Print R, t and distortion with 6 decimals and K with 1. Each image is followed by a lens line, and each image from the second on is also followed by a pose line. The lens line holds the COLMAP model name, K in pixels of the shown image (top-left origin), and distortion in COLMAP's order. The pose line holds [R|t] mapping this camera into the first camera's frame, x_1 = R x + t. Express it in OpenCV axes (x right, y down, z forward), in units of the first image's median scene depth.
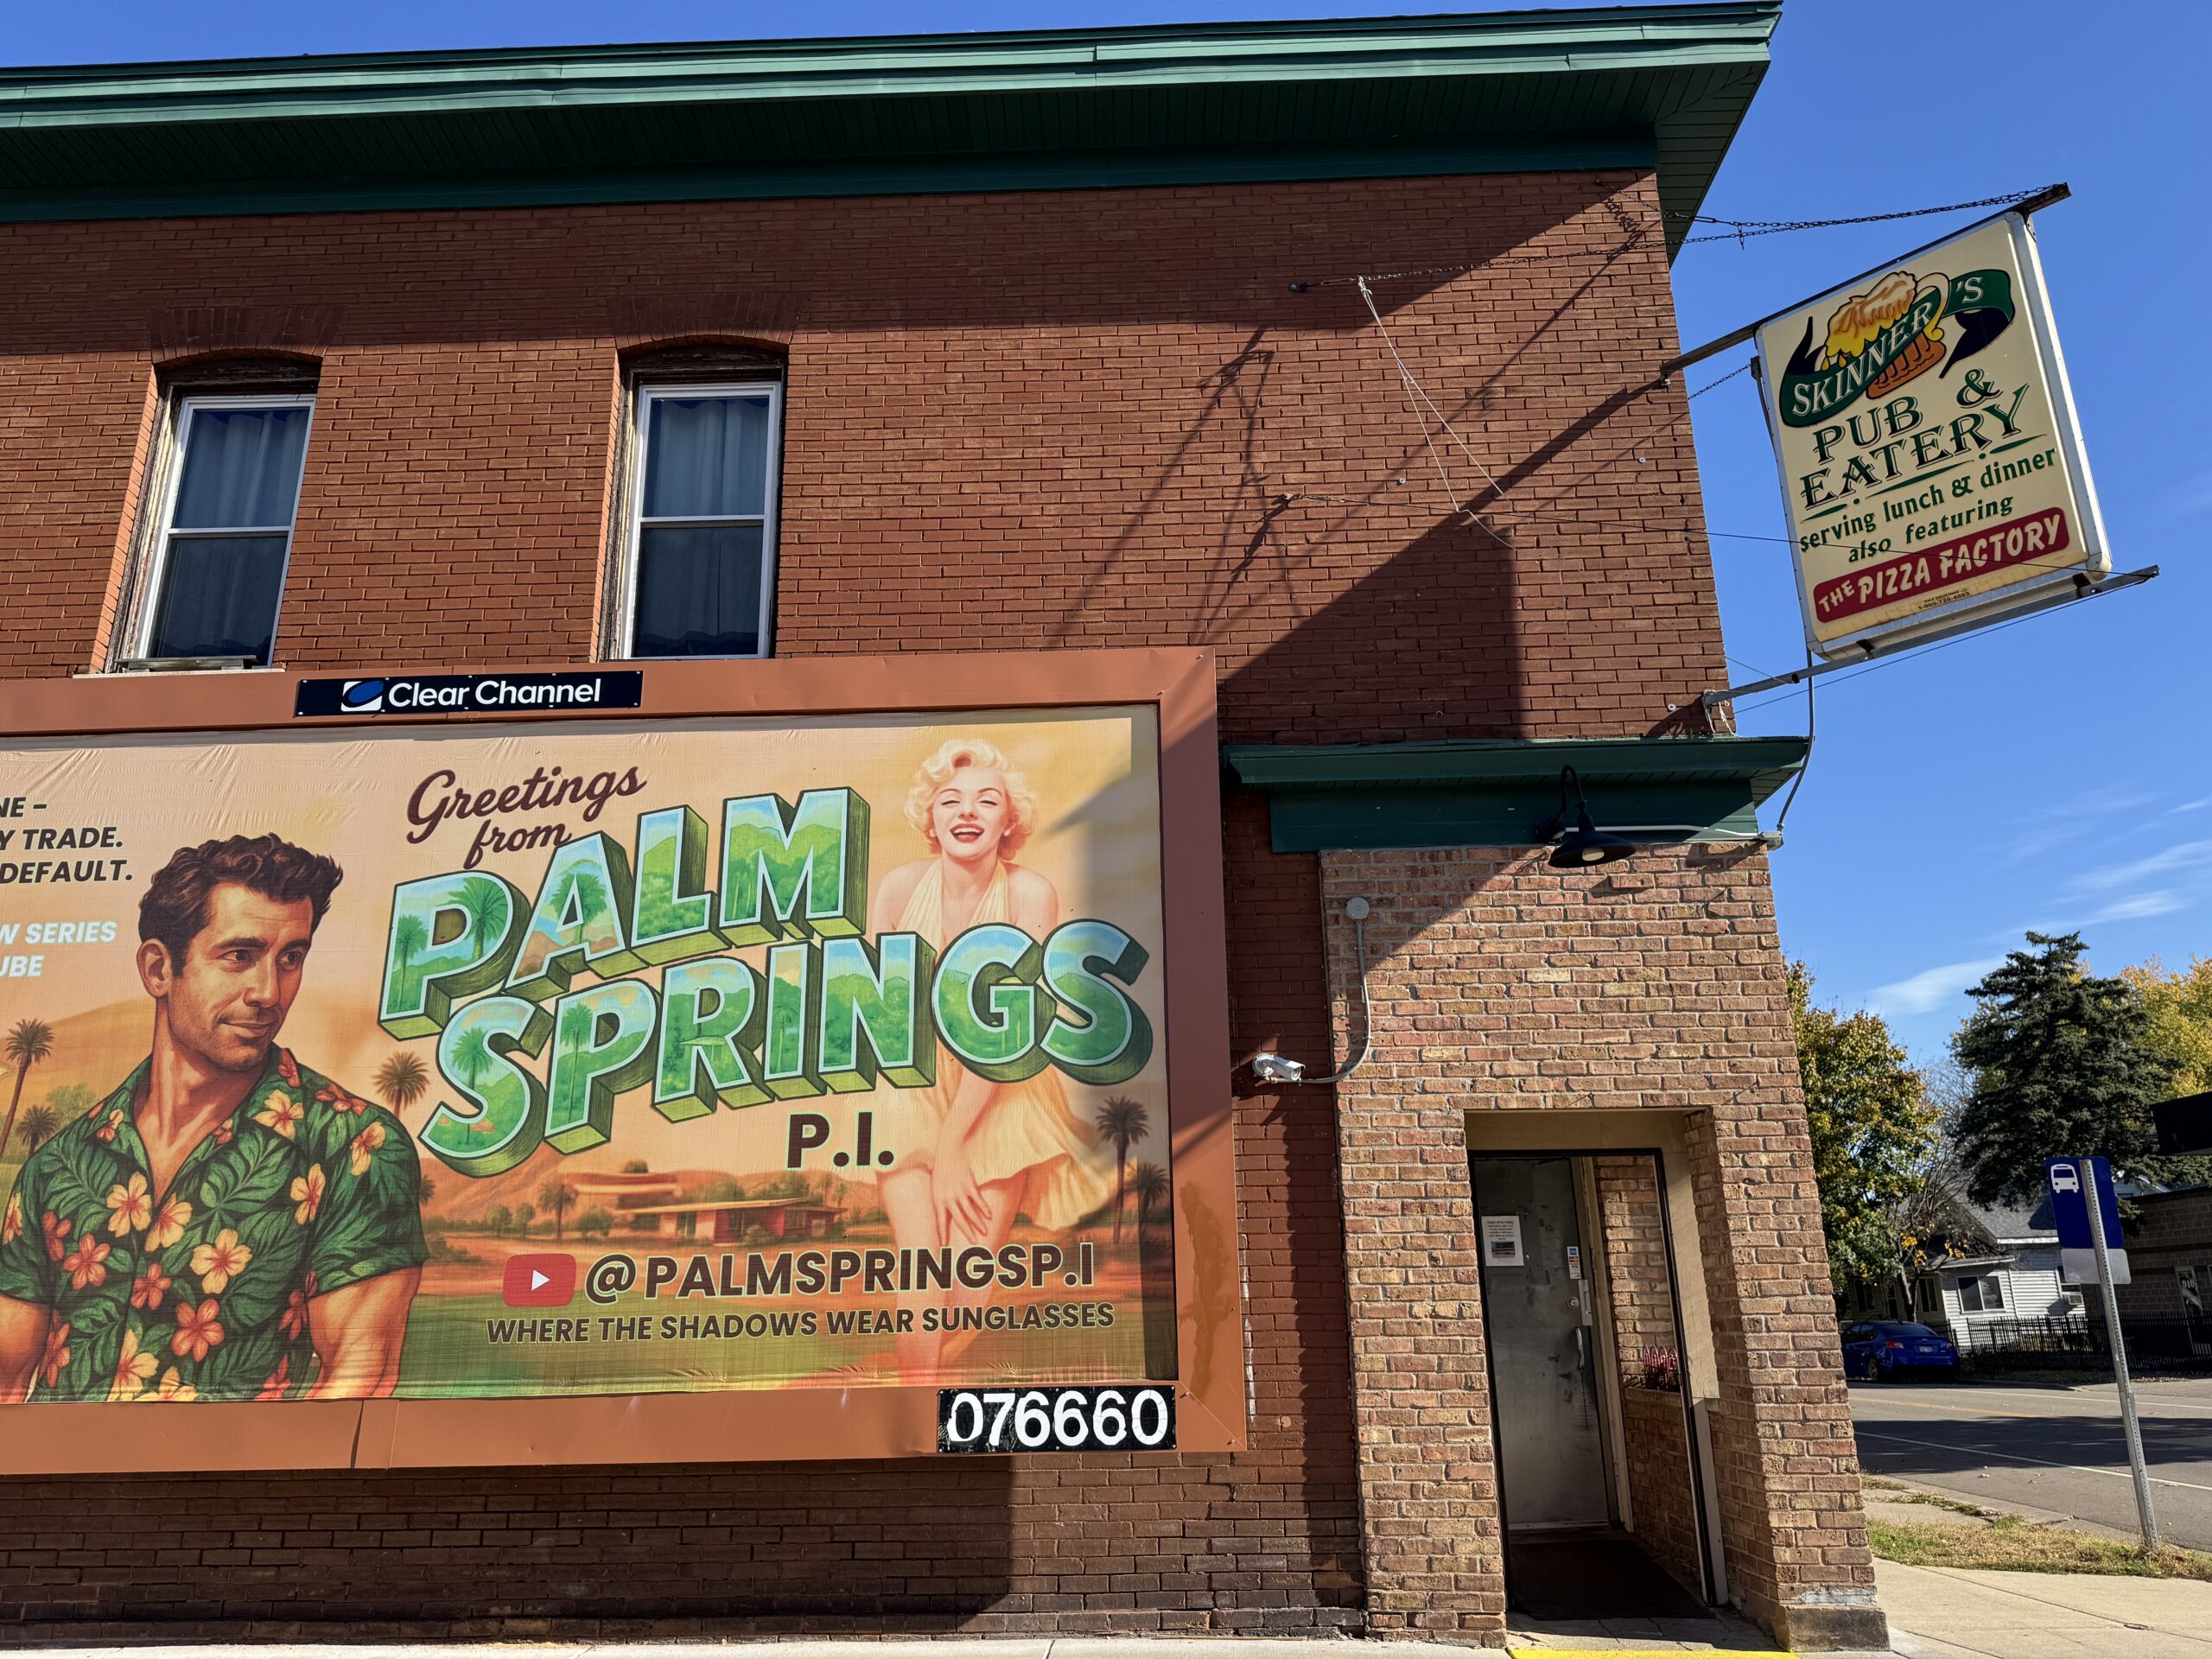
lens RADIAL K [[1530.9, 0, 1102.8], [0, 1530.9, 855.3], [0, 0, 1]] dist [0.071104, -0.061495]
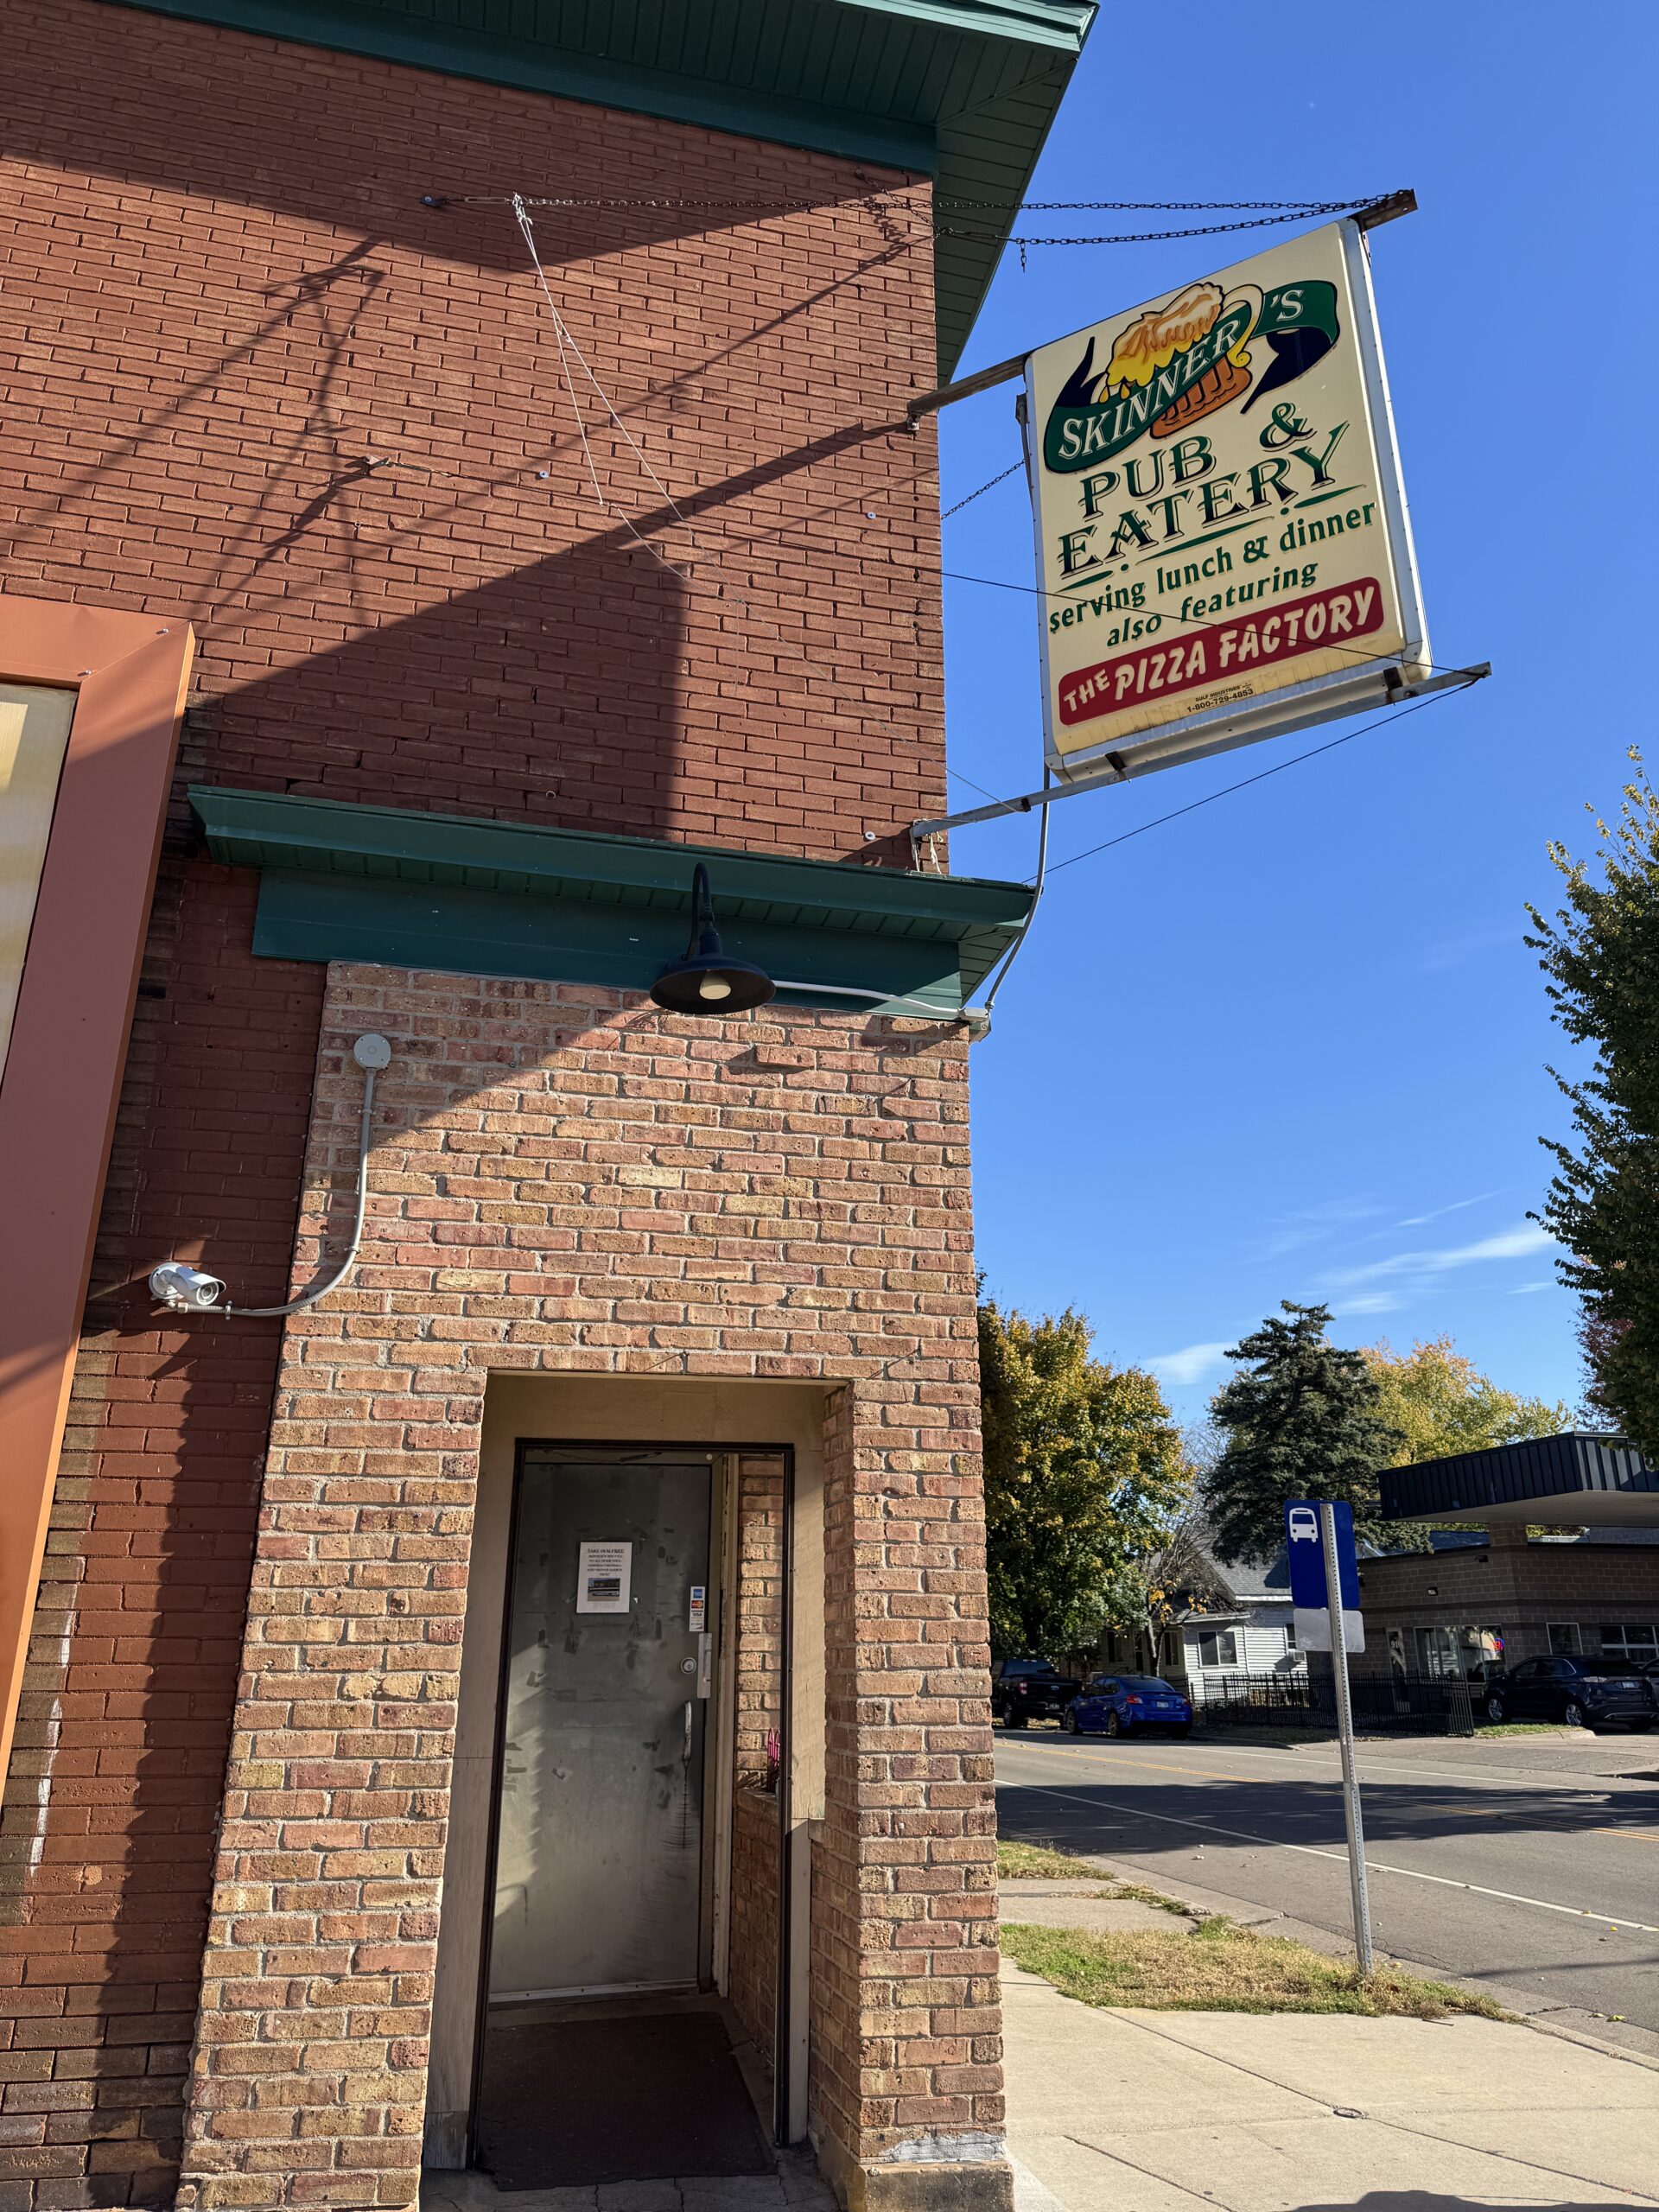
lens RADIAL K [[1565.0, 0, 762.5], [0, 1565.0, 1110.1], [0, 0, 1]] dist [0.121875, -0.143198]
pose [[0.972716, 0.101490, 0.208622, 0.187786], [-0.093283, 0.994441, -0.048832, 0.076639], [-0.212419, 0.028039, 0.976776, 0.310786]]
